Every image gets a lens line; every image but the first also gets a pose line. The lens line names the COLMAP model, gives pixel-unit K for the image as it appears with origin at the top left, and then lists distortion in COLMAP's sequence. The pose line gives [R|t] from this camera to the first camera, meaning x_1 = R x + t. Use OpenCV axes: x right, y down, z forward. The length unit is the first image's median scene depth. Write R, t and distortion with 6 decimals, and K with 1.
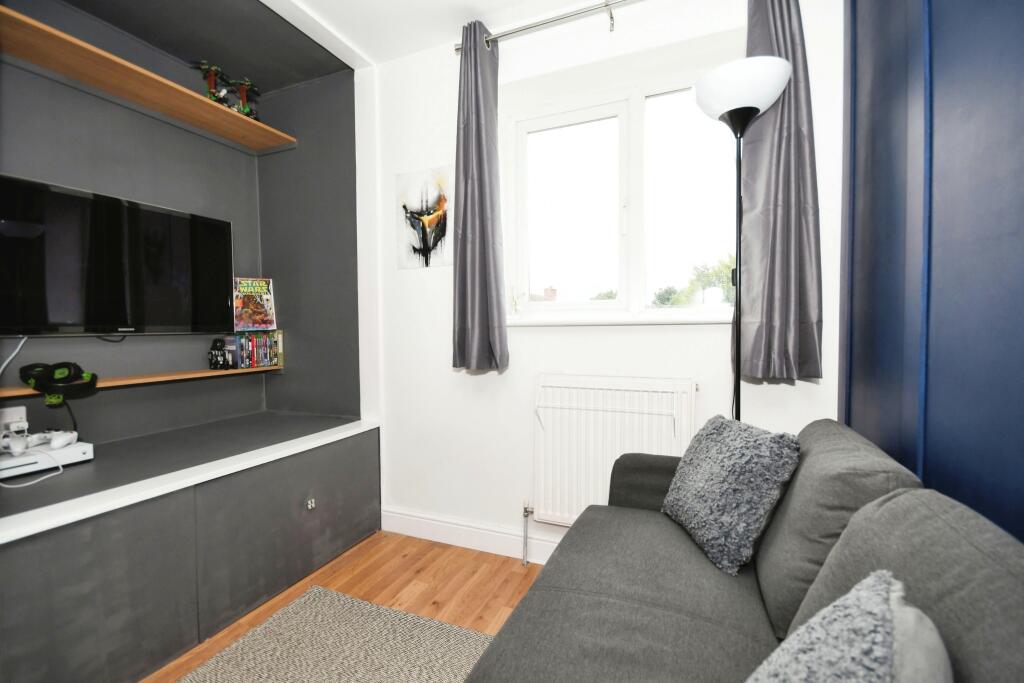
lens RADIAL K [[449.2, 0, 512.5], [0, 449.2, 346.5], [0, 0, 1]] dist [0.001194, 0.000043]
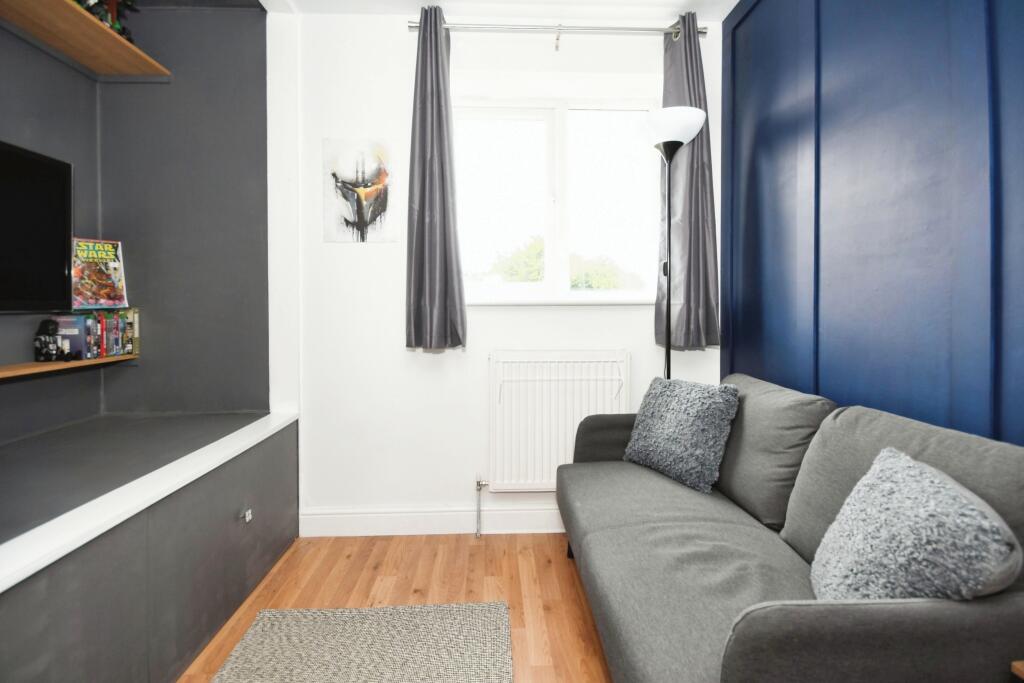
lens RADIAL K [[464.7, 0, 511.0], [0, 464.7, 313.6], [0, 0, 1]] dist [-0.000140, -0.000520]
pose [[0.903261, 0.000068, 0.429092, -0.328276], [0.012261, 0.999588, -0.025970, 0.001883], [-0.428917, 0.028719, 0.902887, -0.005580]]
